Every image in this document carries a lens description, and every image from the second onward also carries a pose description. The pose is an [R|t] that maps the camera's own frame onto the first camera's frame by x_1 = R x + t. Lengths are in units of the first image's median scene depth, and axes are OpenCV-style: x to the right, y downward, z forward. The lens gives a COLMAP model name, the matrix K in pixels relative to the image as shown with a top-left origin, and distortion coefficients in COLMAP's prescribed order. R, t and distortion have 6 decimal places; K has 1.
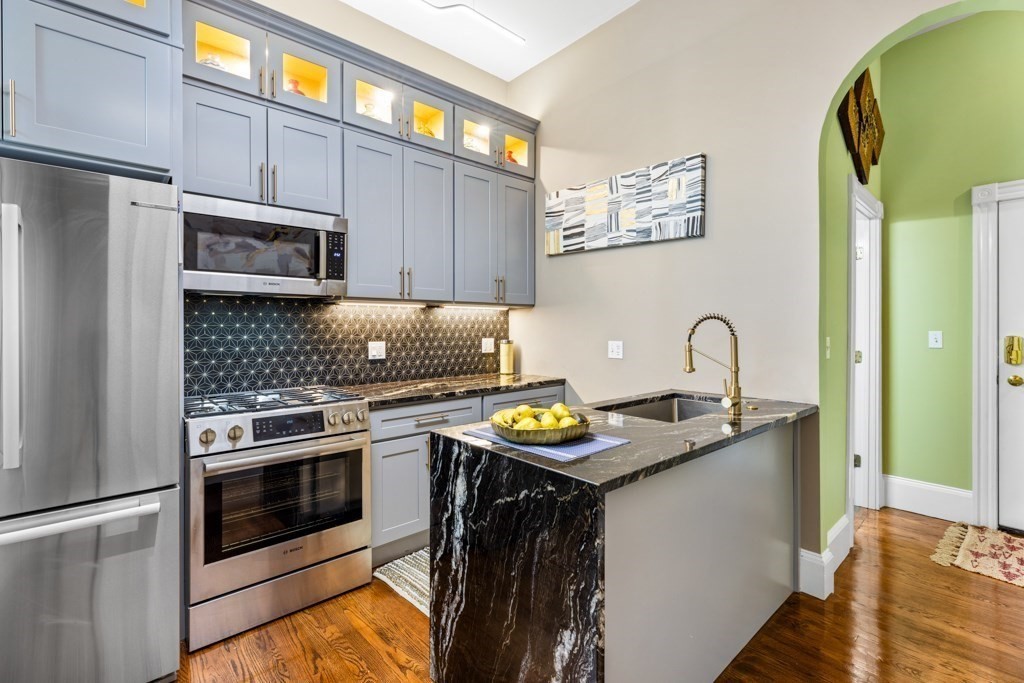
lens RADIAL K [[458.0, 0, 514.8], [0, 458.0, 334.9], [0, 0, 1]] dist [0.001644, 0.000102]
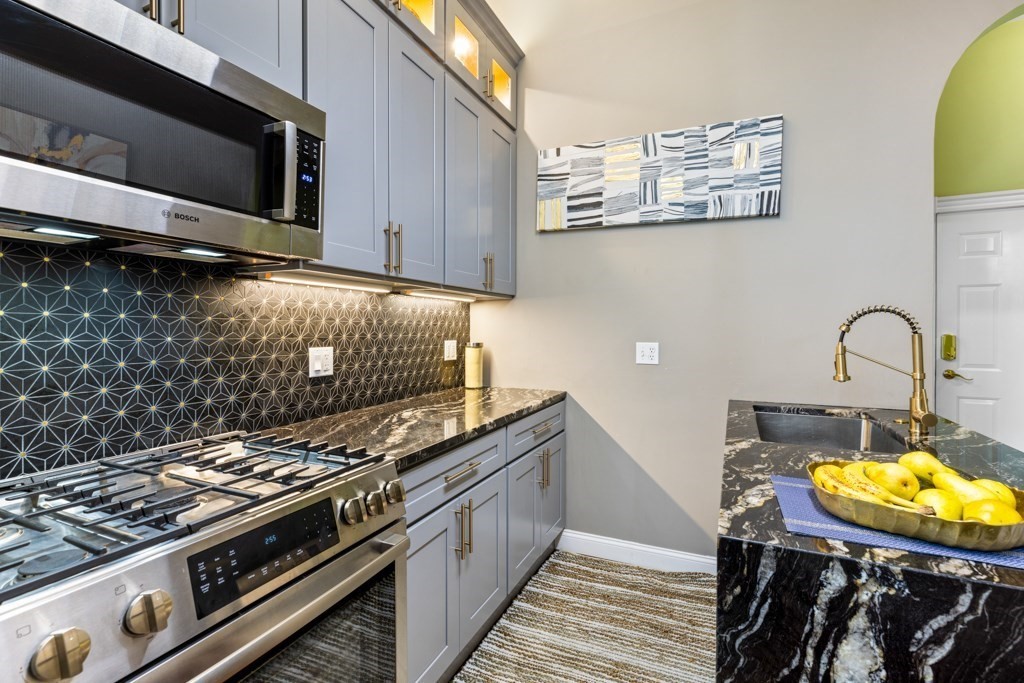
lens RADIAL K [[458.0, 0, 511.6], [0, 458.0, 337.4], [0, 0, 1]] dist [0.001644, 0.000102]
pose [[0.917908, -0.004646, 0.396767, -0.333398], [0.004224, 0.999989, 0.001939, 0.002266], [-0.396772, -0.000104, 0.917917, 0.384332]]
